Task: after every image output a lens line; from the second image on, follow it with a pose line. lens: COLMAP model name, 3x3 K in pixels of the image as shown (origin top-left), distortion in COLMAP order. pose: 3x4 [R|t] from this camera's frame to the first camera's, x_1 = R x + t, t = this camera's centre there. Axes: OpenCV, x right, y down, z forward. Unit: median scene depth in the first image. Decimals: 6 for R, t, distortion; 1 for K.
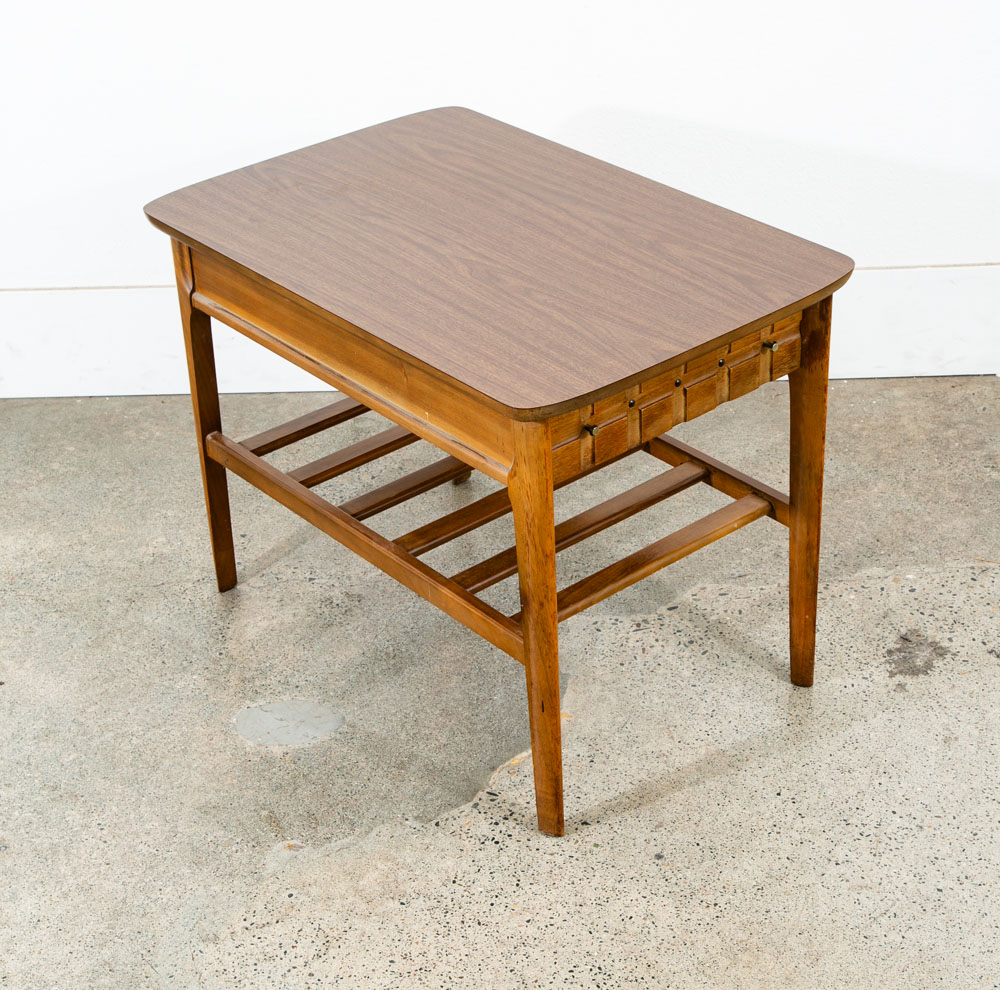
lens RADIAL K [[2150.8, 0, 504.4], [0, 2150.8, 371.0], [0, 0, 1]] dist [0.202612, 0.000000]
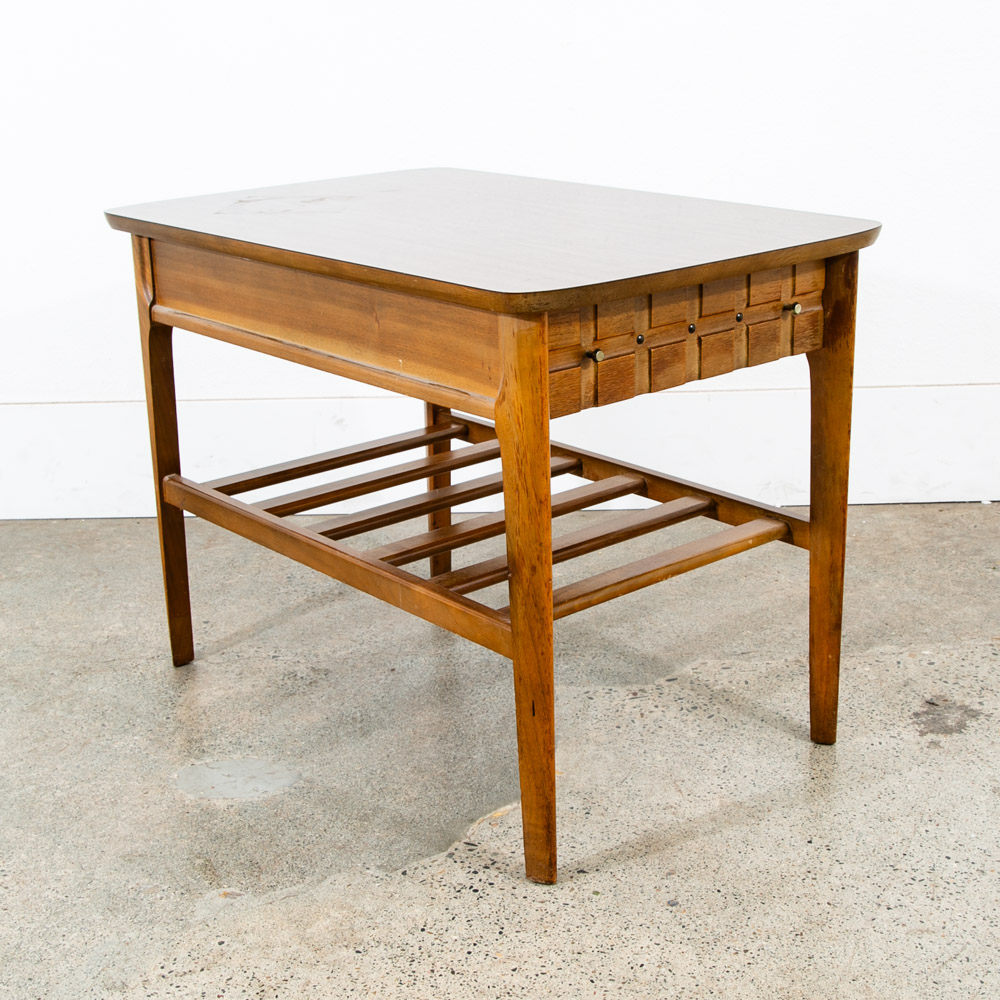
lens RADIAL K [[1665.0, 0, 504.7], [0, 1665.0, 420.2], [0, 0, 1]] dist [0.007201, 0.000000]
pose [[0.999850, 0.011839, 0.012607, -0.002408], [-0.008835, 0.976320, -0.216149, 0.173827], [-0.014868, 0.216006, 0.976279, 0.330936]]
